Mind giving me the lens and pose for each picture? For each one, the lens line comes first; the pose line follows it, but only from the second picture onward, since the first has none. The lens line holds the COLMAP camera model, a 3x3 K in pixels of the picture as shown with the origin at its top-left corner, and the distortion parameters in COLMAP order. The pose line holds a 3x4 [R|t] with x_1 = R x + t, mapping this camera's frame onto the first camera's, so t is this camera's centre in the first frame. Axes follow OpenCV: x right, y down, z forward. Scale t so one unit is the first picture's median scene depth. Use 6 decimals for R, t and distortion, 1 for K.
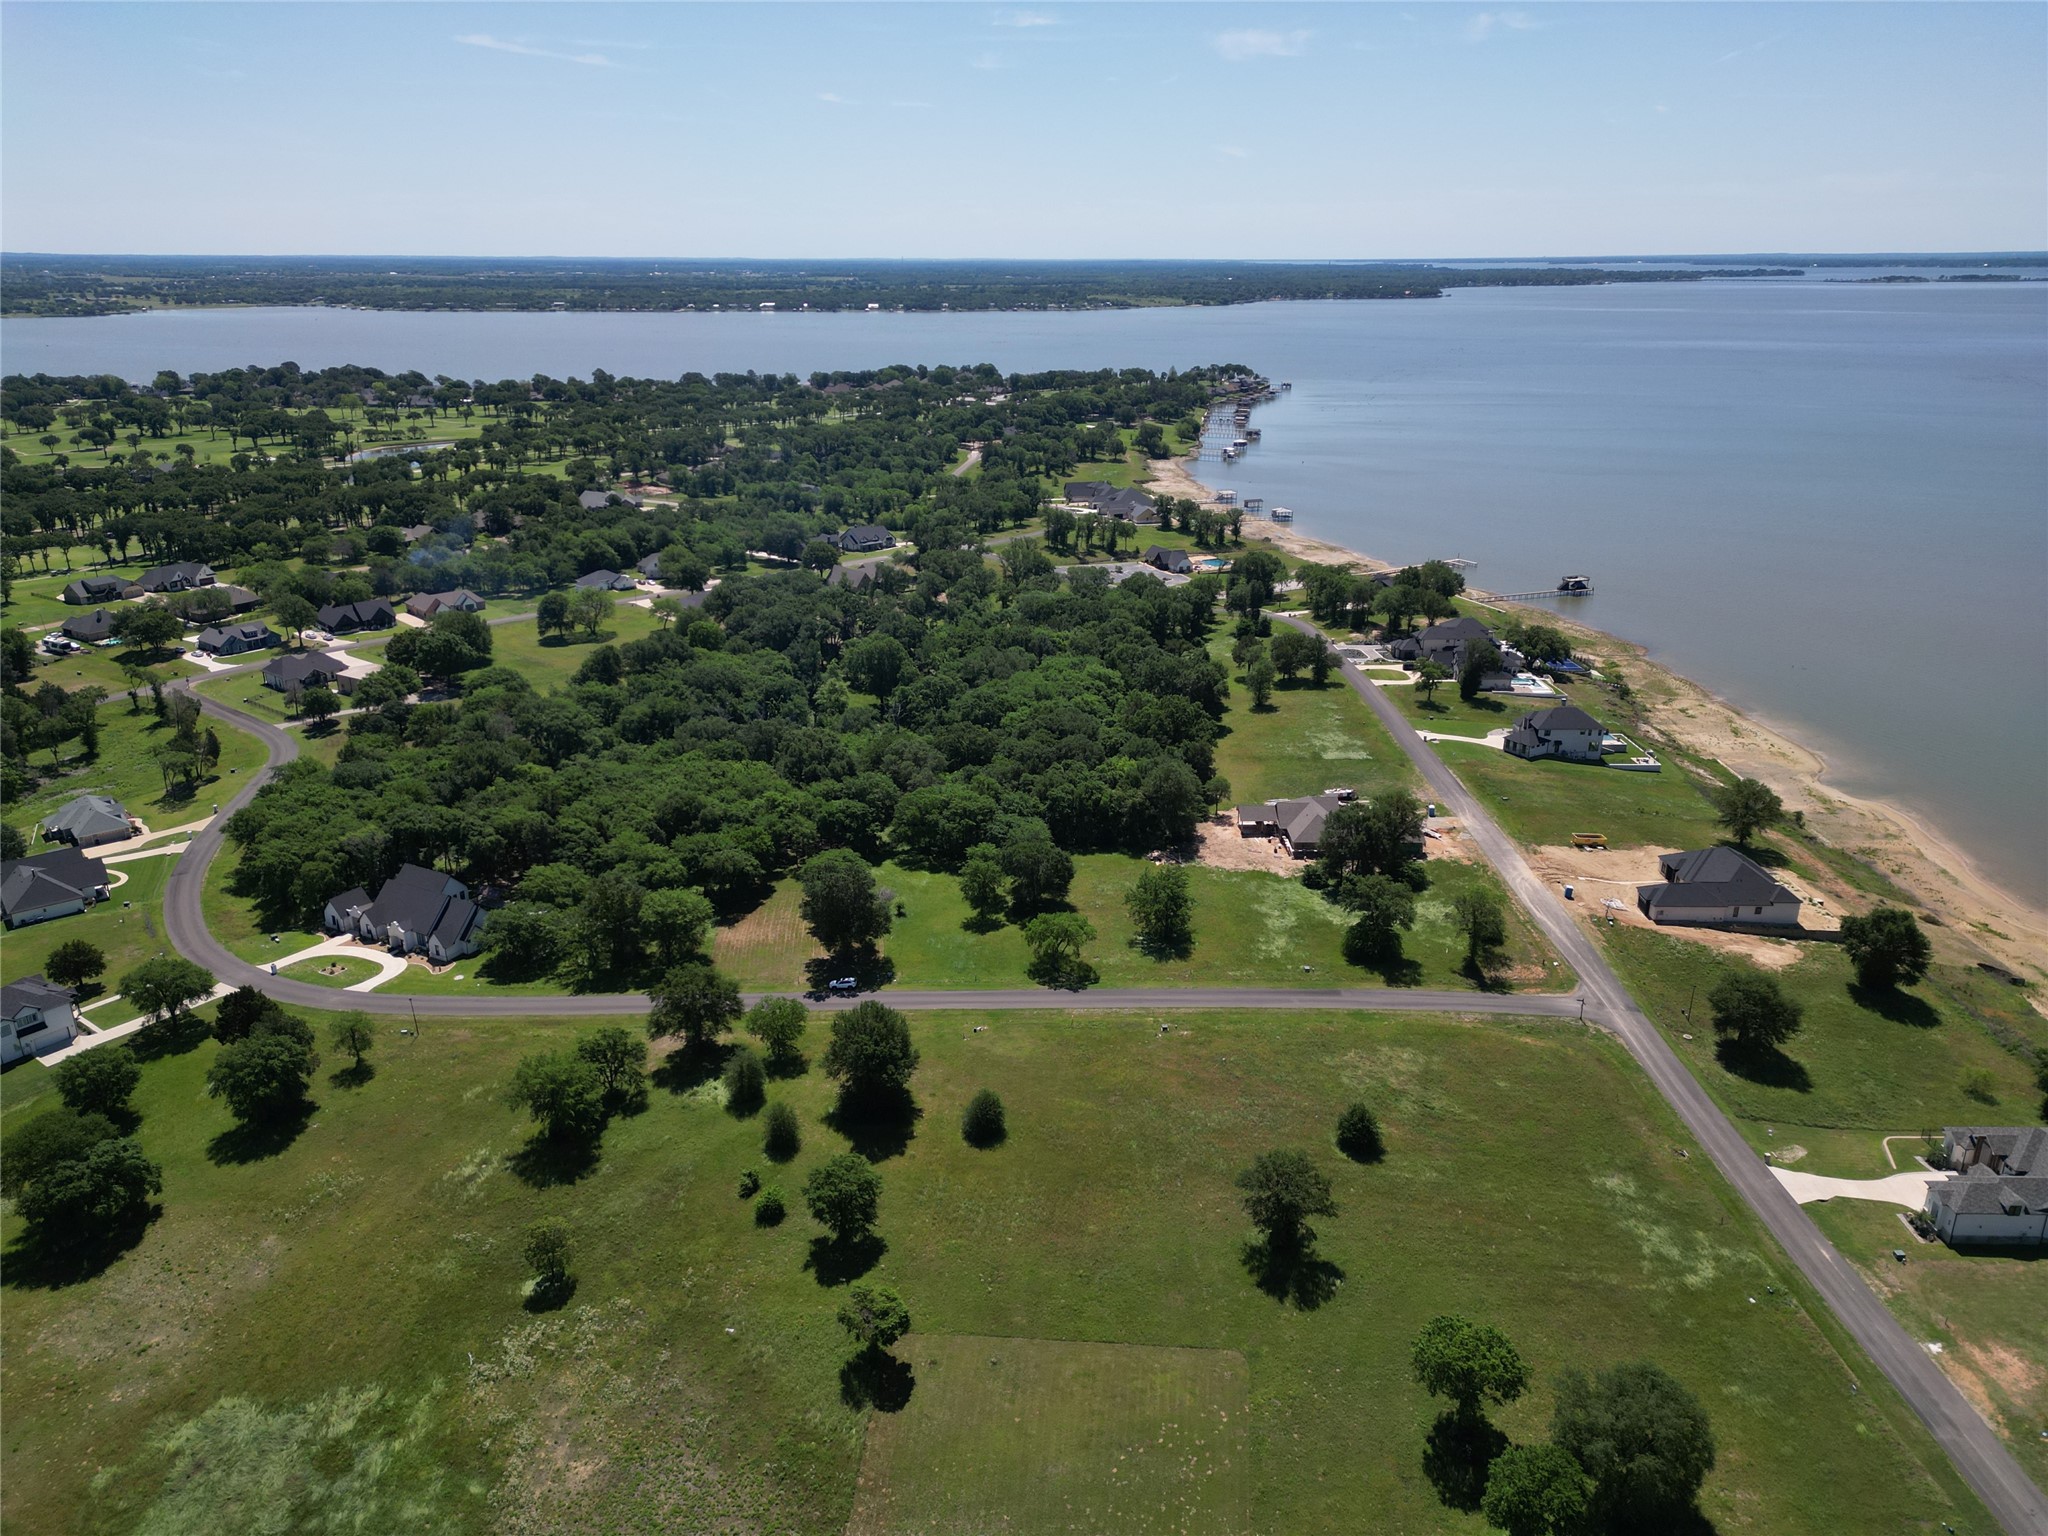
lens RADIAL K [[1420.5, 0, 1020.4], [0, 1420.5, 778.3], [0, 0, 1]] dist [0.075510, -0.065691]
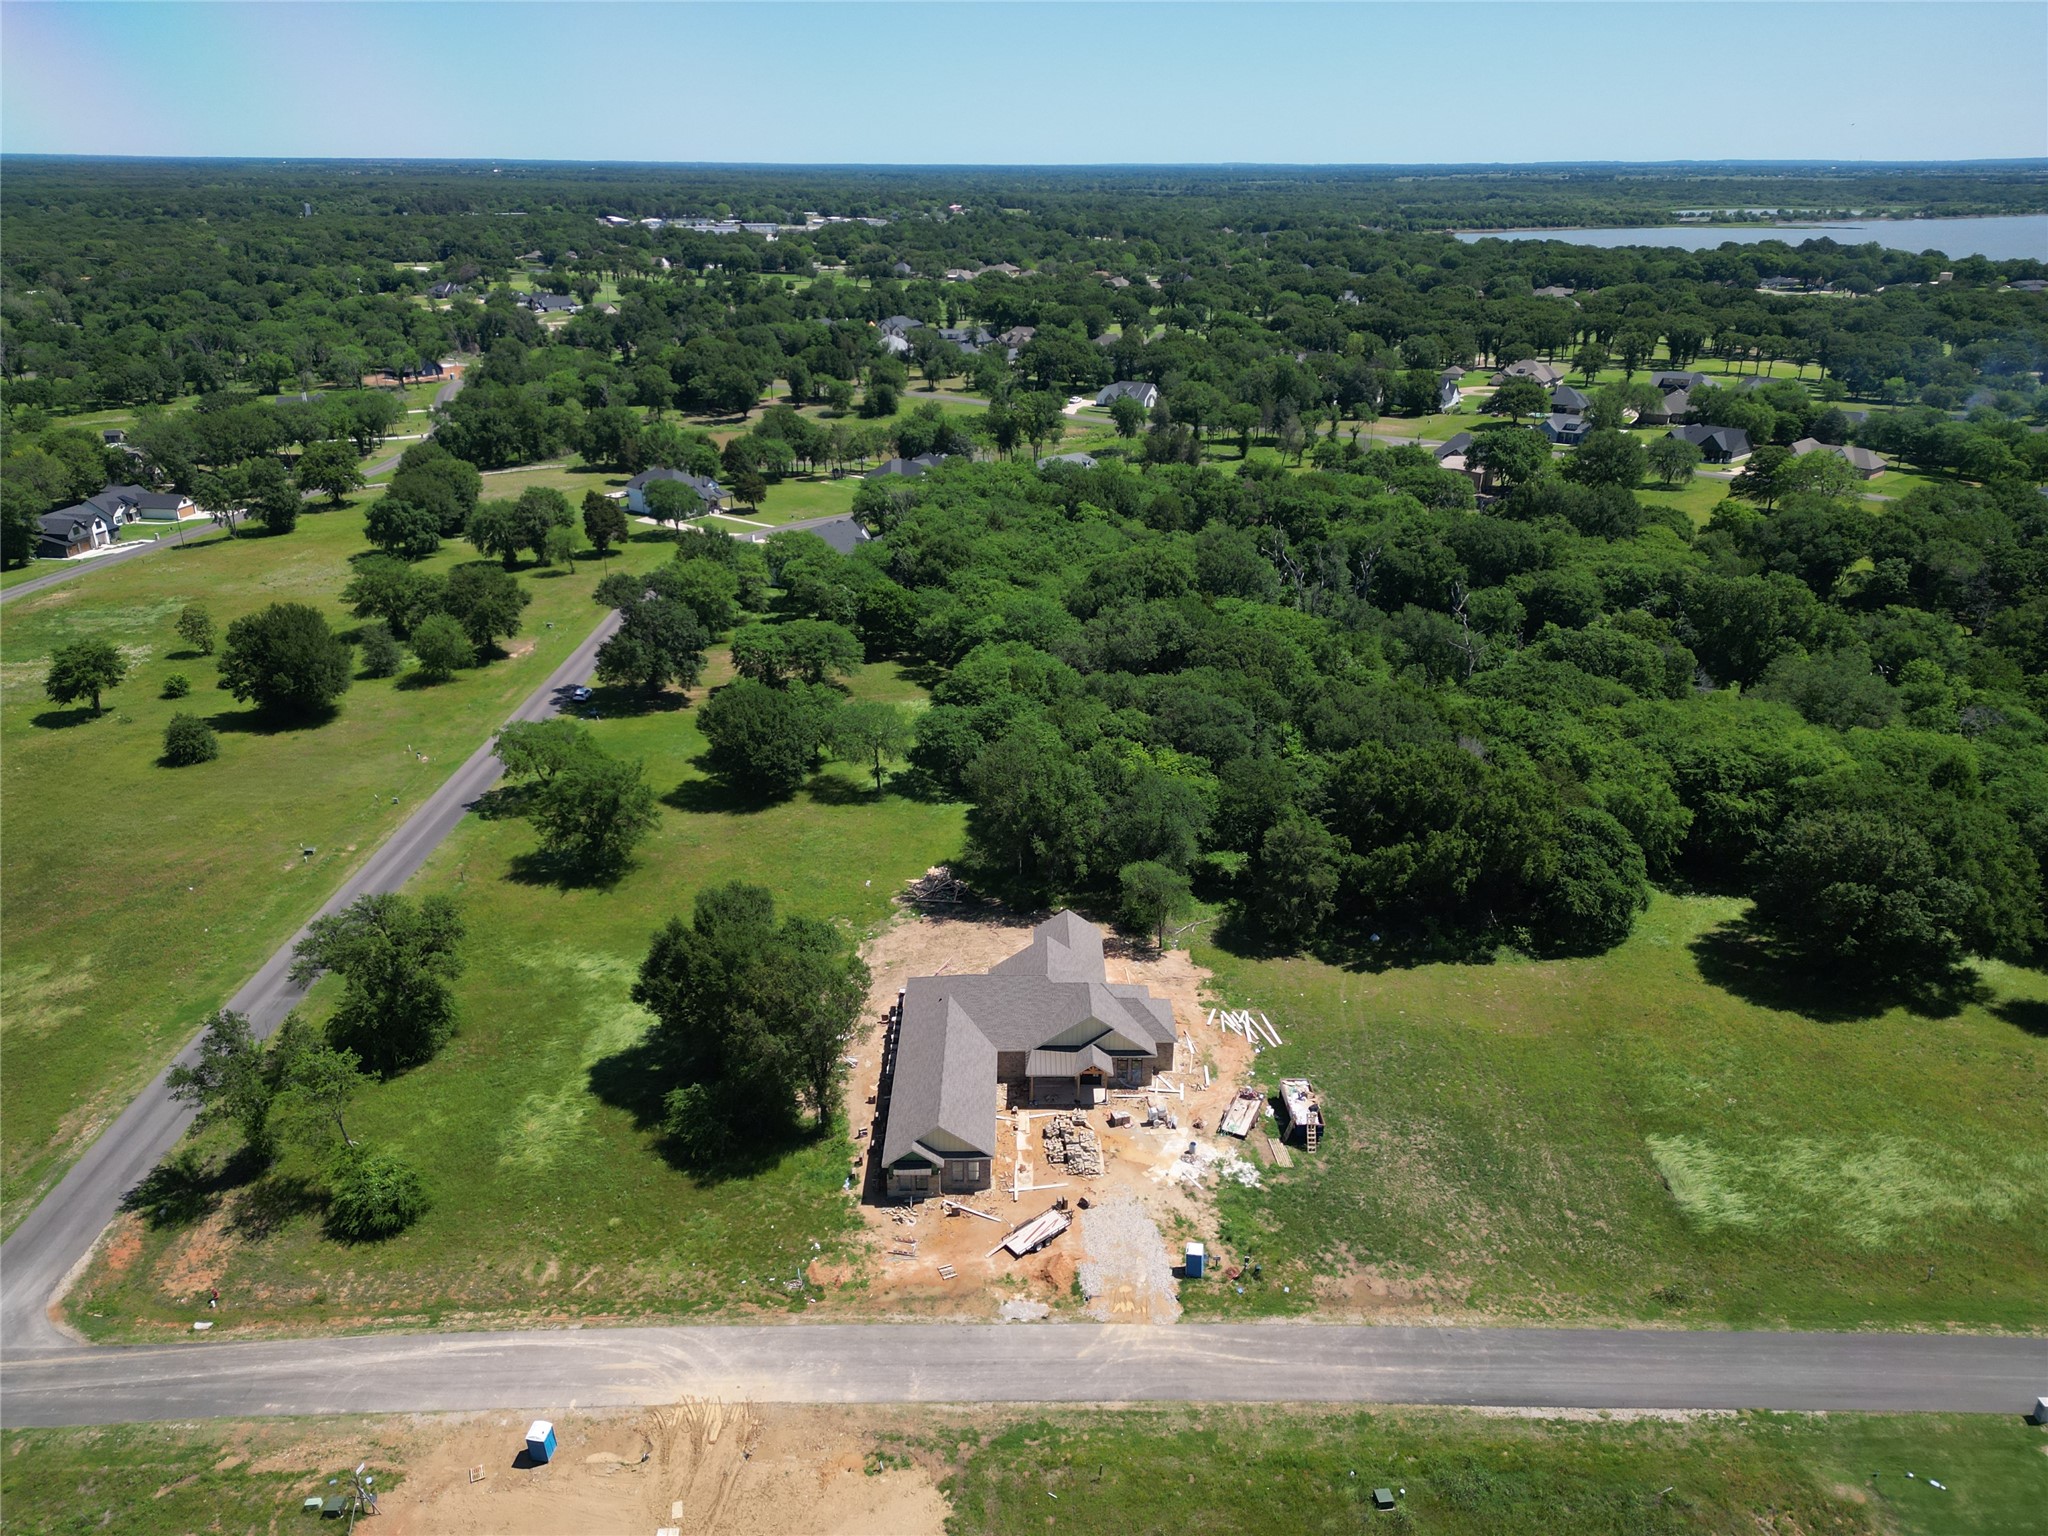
lens RADIAL K [[1420.5, 0, 1027.3], [0, 1420.5, 766.1], [0, 0, 1]] dist [0.075510, -0.065691]
pose [[0.007114, 0.389320, -0.921075, 0.596975], [-0.346515, 0.864988, 0.362936, -0.195875], [0.938017, 0.316584, 0.141059, 0.973779]]
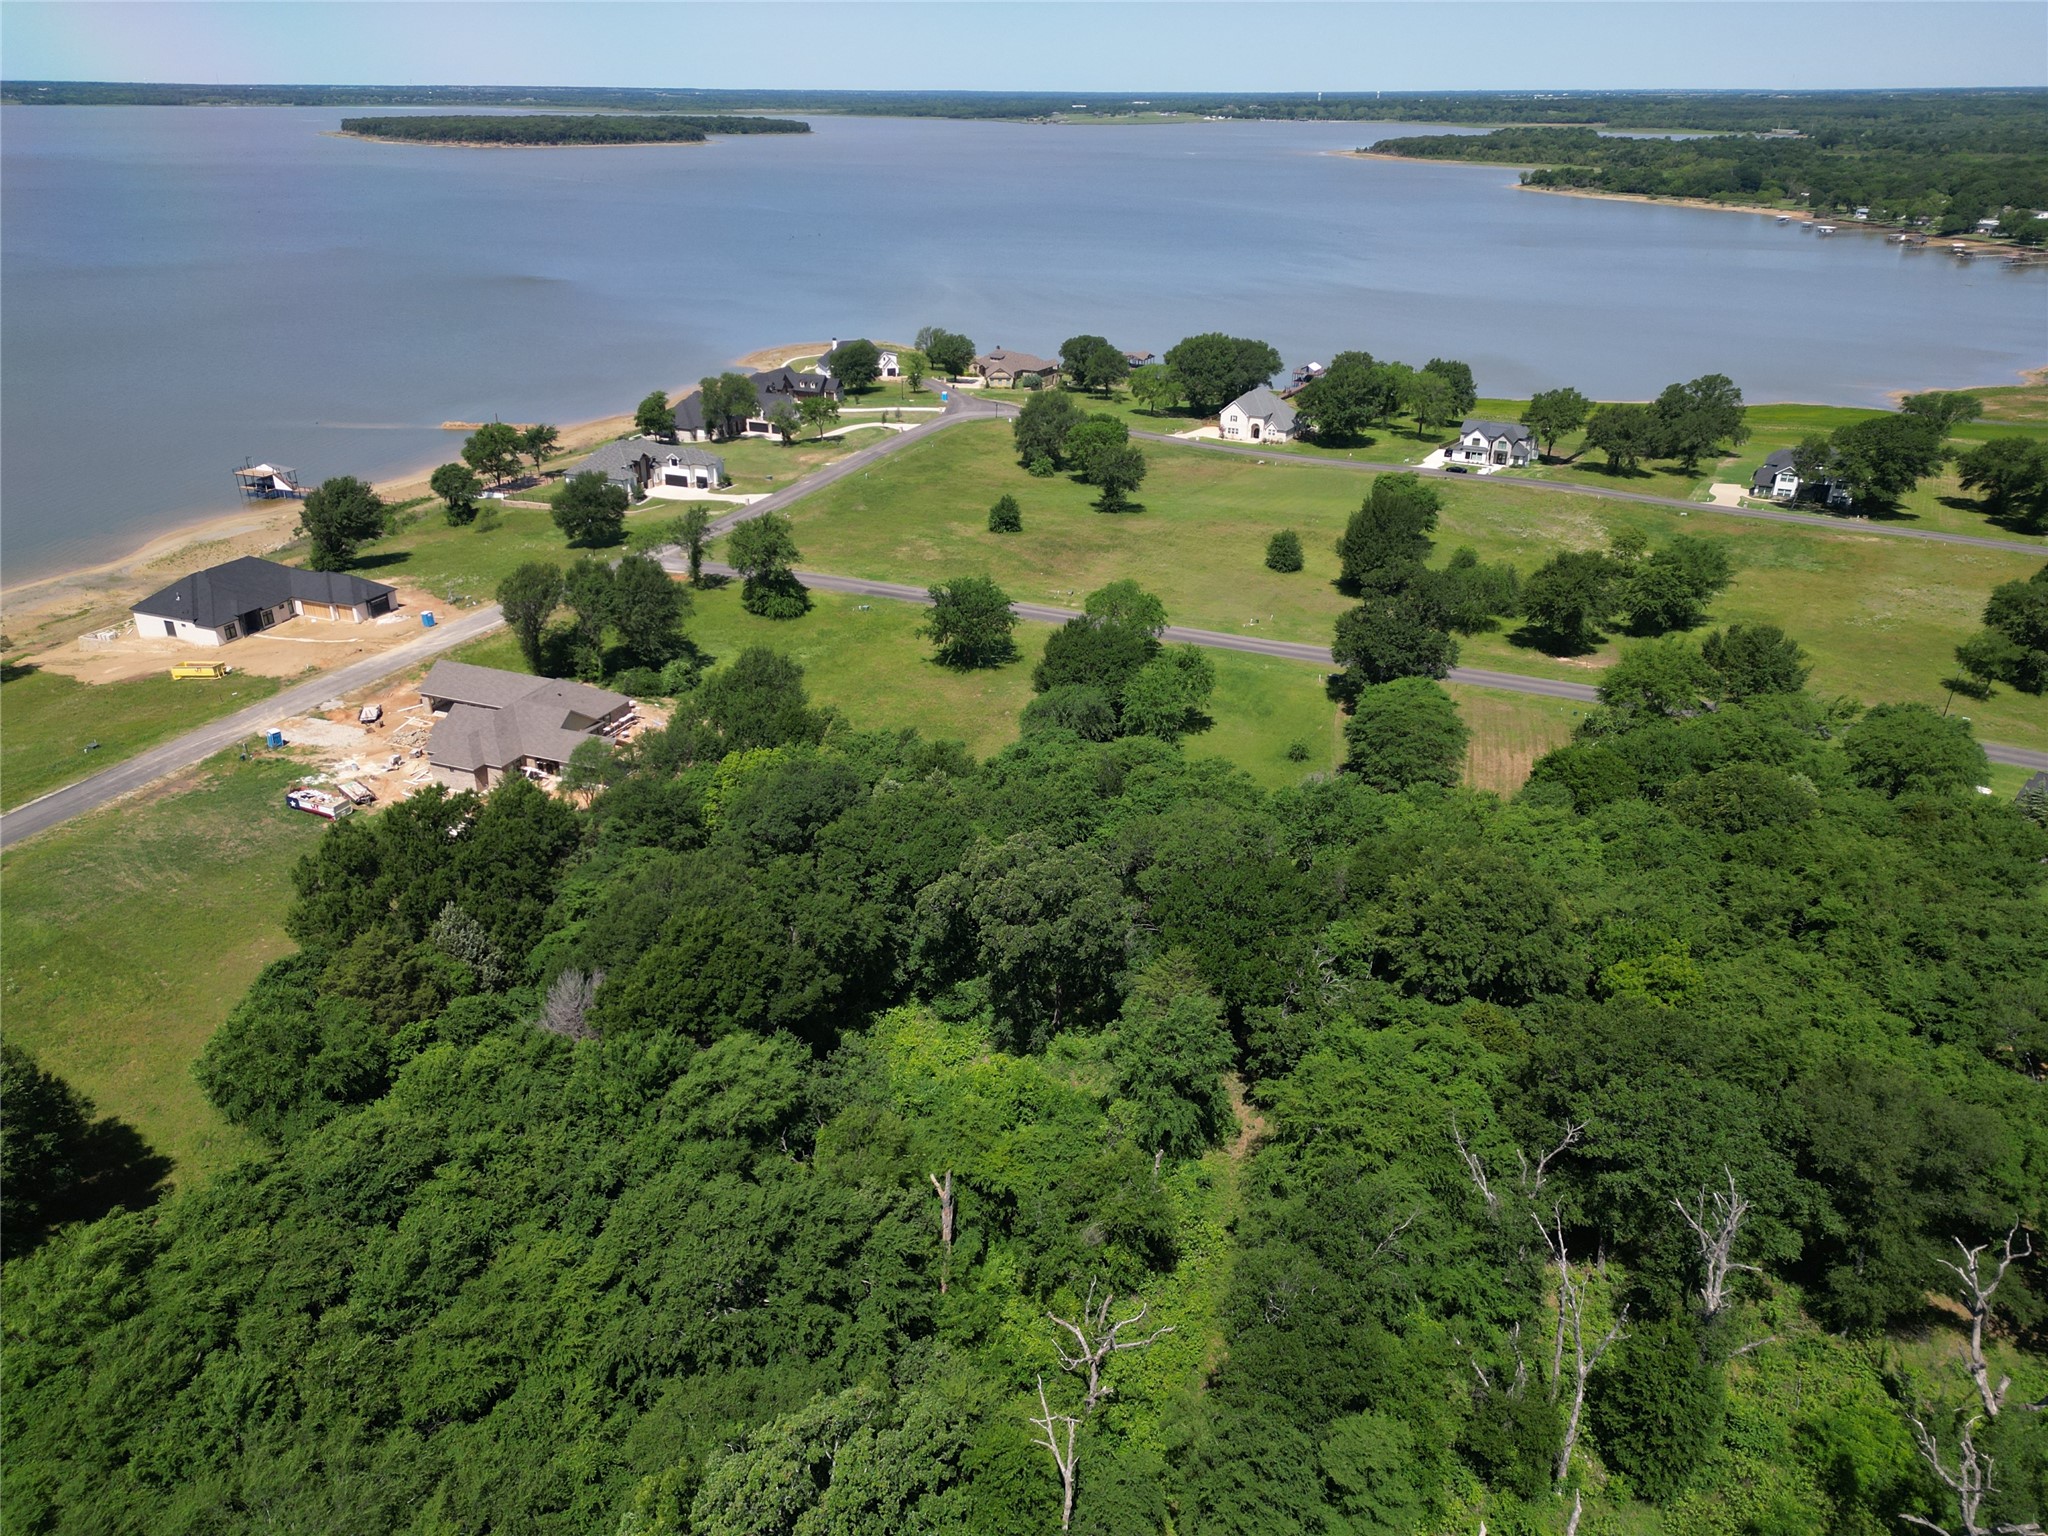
lens RADIAL K [[1420.5, 0, 1014.2], [0, 1420.5, 770.0], [0, 0, 1]] dist [0.075510, -0.065691]
pose [[-0.928331, -0.160069, 0.335530, -0.176565], [0.126168, 0.713327, 0.689381, -0.343858], [-0.349691, 0.682307, -0.642007, 1.390954]]
